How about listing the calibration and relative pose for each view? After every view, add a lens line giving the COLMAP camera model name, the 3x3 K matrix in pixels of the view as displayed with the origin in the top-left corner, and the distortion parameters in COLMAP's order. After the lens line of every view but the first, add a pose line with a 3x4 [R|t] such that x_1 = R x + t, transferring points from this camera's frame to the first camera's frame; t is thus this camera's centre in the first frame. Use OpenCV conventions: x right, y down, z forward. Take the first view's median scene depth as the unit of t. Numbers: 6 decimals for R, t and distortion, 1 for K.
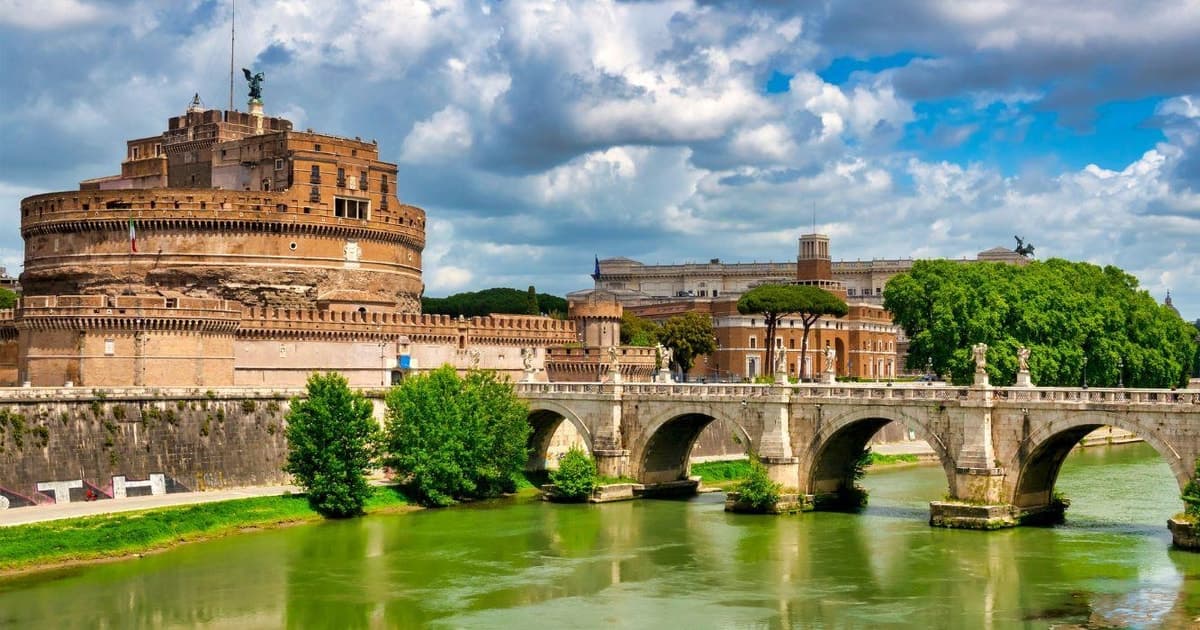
lens RADIAL K [[1465.1, 0, 640.2], [0, 1465.1, 321.4], [0, 0, 1]] dist [0.038284, 0.000000]
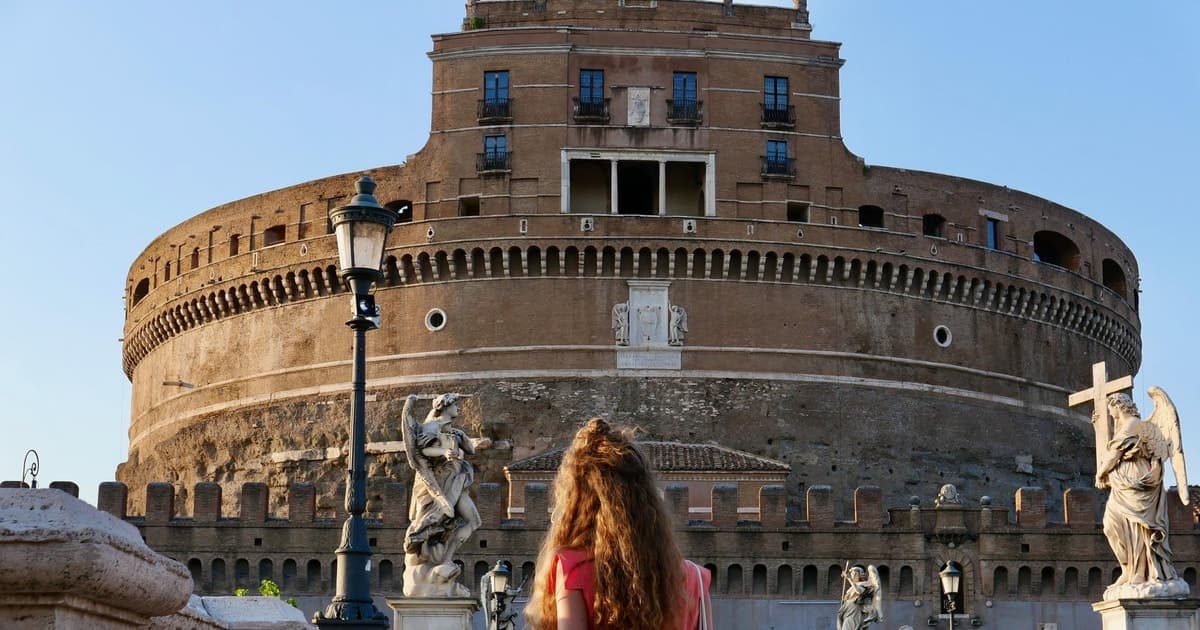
lens RADIAL K [[1799.2, 0, 581.3], [0, 1799.2, 371.5], [0, 0, 1]] dist [-0.047490, 0.000000]
pose [[0.641431, -0.160425, -0.750220, 0.082516], [0.021888, 0.981321, -0.191130, 0.037347], [0.766869, 0.106176, 0.632961, 0.783103]]
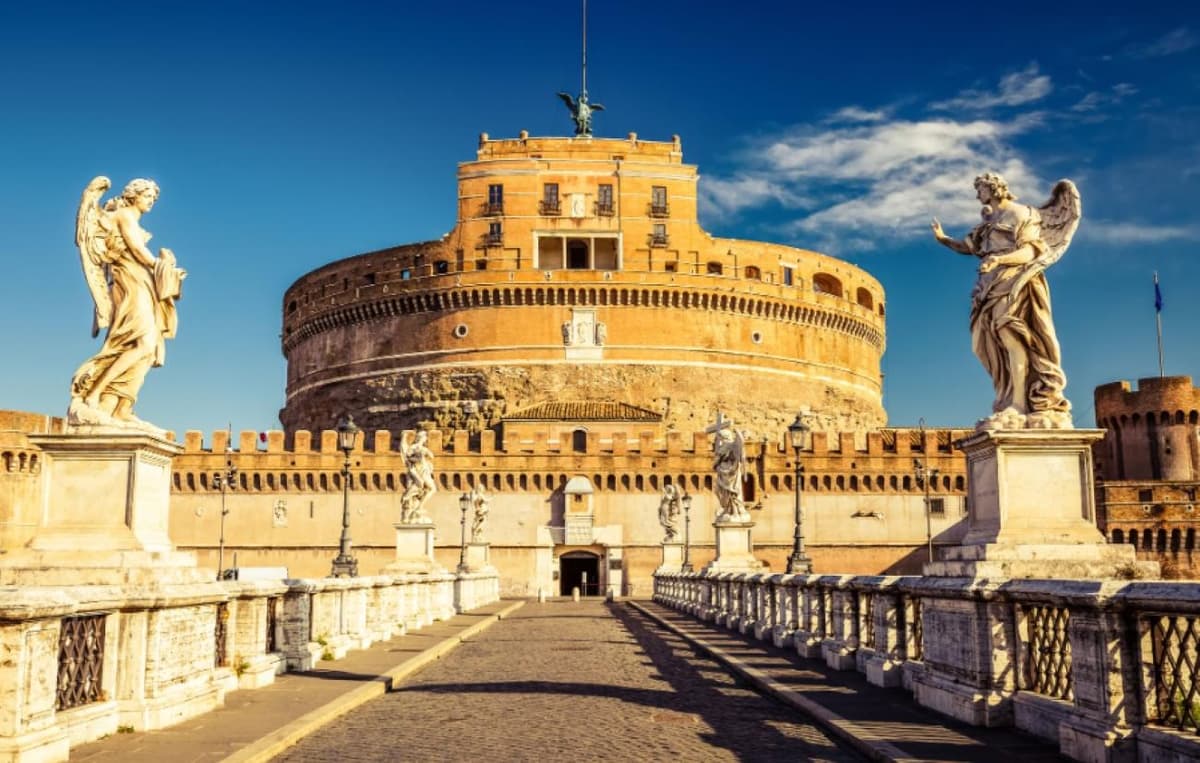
lens RADIAL K [[1177.9, 0, 594.9], [0, 1177.9, 393.2], [0, 0, 1]] dist [-0.032316, 0.000000]
pose [[0.644891, -0.118606, -0.755015, 0.135909], [0.028588, 0.990937, -0.131249, 0.033559], [0.763739, 0.063057, 0.642438, 0.759830]]
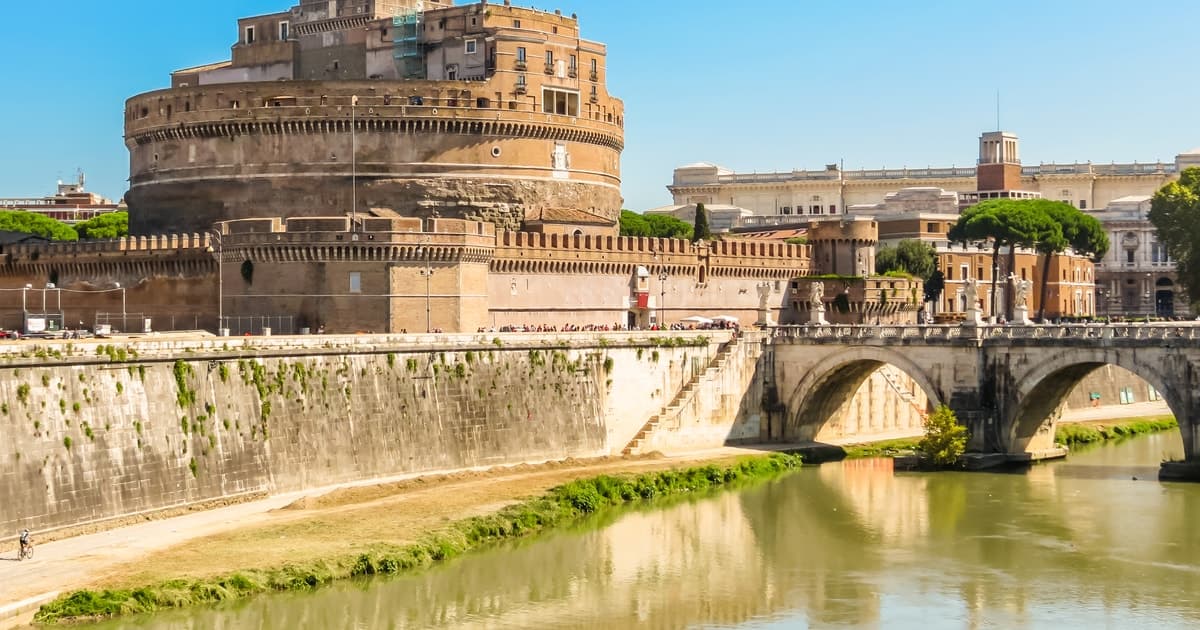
lens RADIAL K [[1913.6, 0, 600.4], [0, 1913.6, 310.4], [0, 0, 1]] dist [-0.078738, 0.000000]
pose [[0.999971, -0.007566, 0.000777, -0.184924], [0.007536, 0.999415, 0.033357, -0.000731], [-0.001029, -0.033351, 0.999443, -0.011200]]
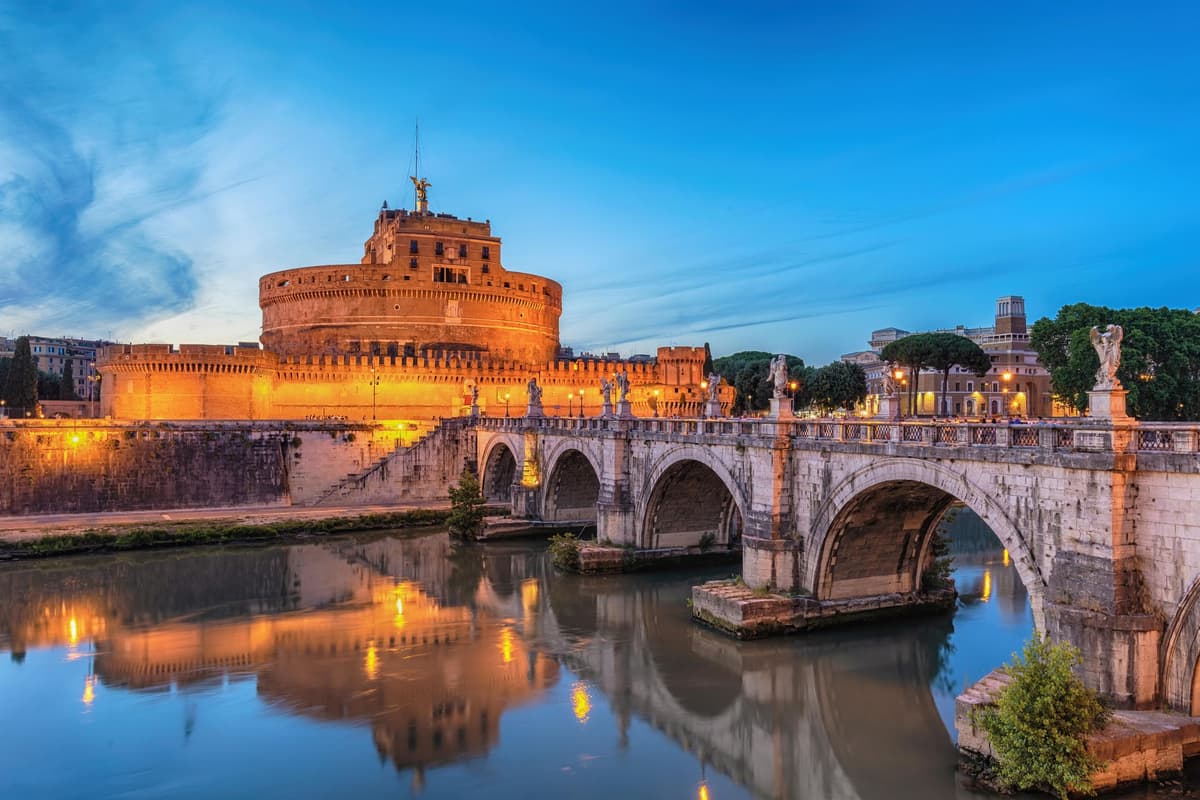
lens RADIAL K [[860.4, 0, 600.5], [0, 860.4, 402.0], [0, 0, 1]] dist [-0.025007, -0.005215]
pose [[0.900727, -0.009214, -0.434288, 0.233125], [0.016957, 0.999759, 0.013959, 0.021406], [0.434054, -0.019938, 0.900666, 0.428158]]
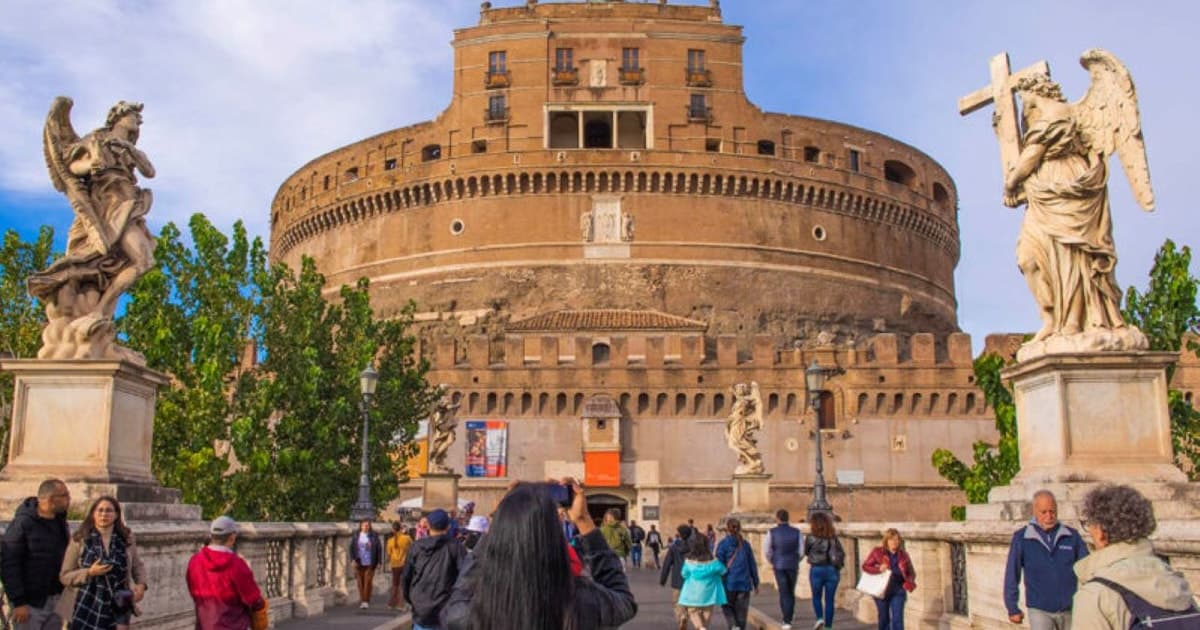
lens RADIAL K [[1052.2, 0, 525.0], [0, 1052.2, 329.8], [0, 0, 1]] dist [-0.084963, 0.026379]
pose [[0.575920, -0.146828, -0.804212, 0.038276], [0.021109, 0.986082, -0.164916, 0.036293], [0.817233, 0.078002, 0.571004, 0.840881]]
